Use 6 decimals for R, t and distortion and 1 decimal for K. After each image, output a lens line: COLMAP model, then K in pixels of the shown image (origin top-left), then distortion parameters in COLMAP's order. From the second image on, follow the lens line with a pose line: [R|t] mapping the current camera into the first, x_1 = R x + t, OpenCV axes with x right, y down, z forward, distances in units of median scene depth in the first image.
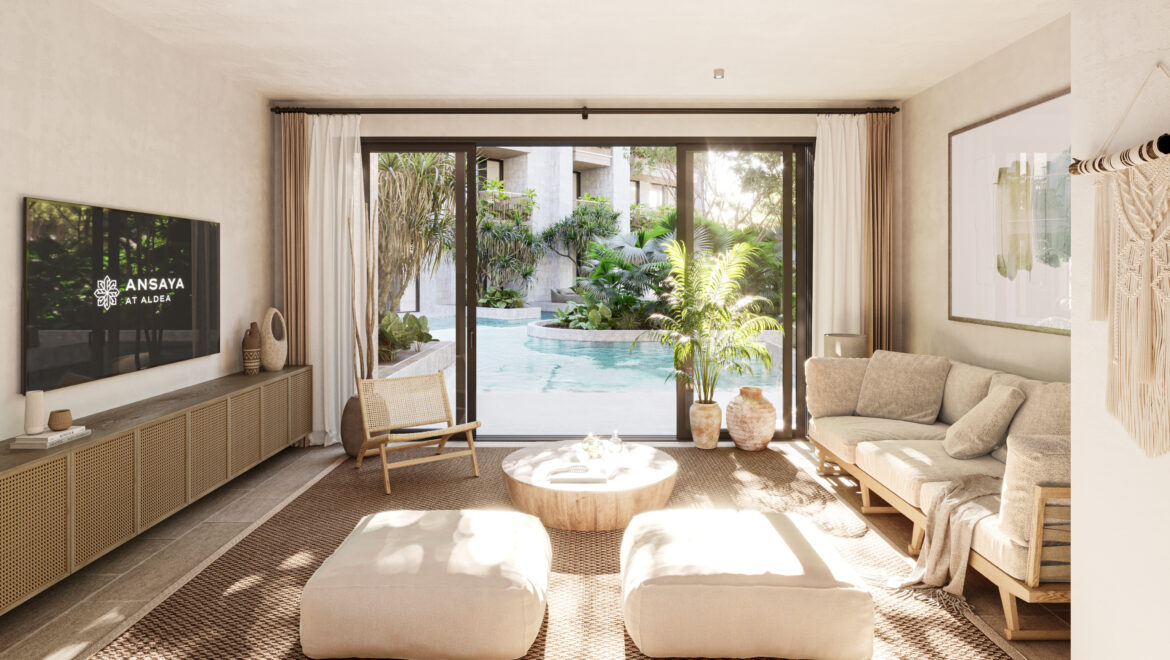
lens RADIAL K [[659.5, 0, 583.9], [0, 659.5, 270.2], [0, 0, 1]] dist [-0.002846, 0.000436]
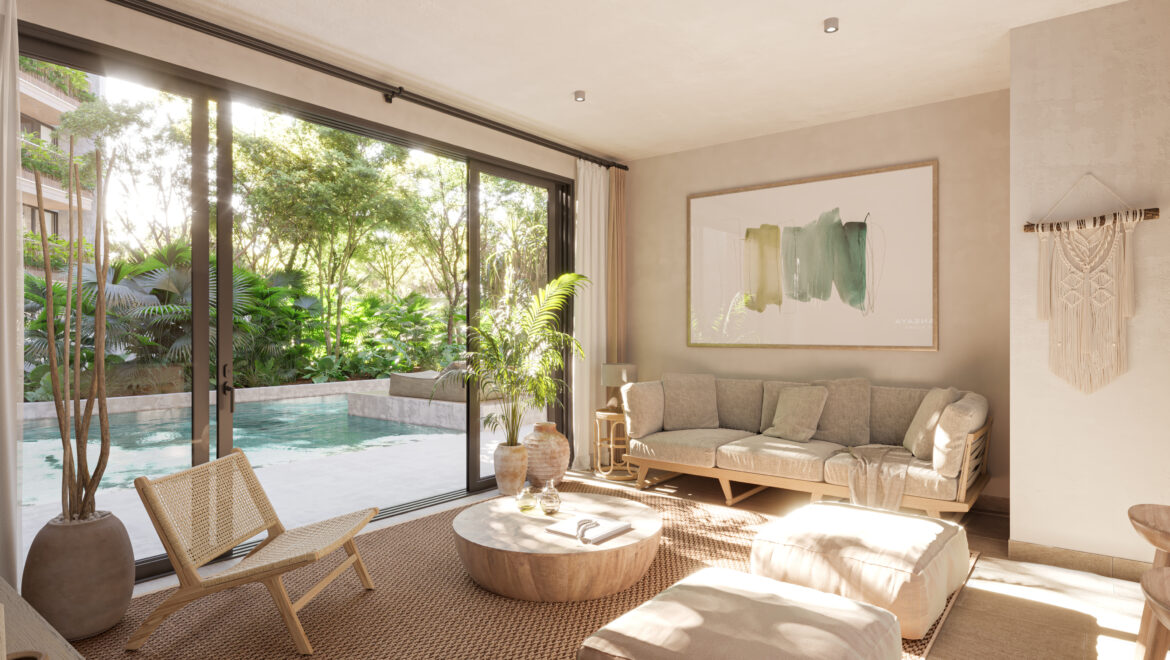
lens RADIAL K [[659.6, 0, 585.0], [0, 659.6, 330.0], [0, 0, 1]] dist [0.000052, -0.000280]
pose [[0.608269, -0.000533, 0.793731, -0.551213], [-0.000469, 0.999999, 0.001031, 0.043343], [-0.793731, -0.001000, 0.608268, 0.399686]]
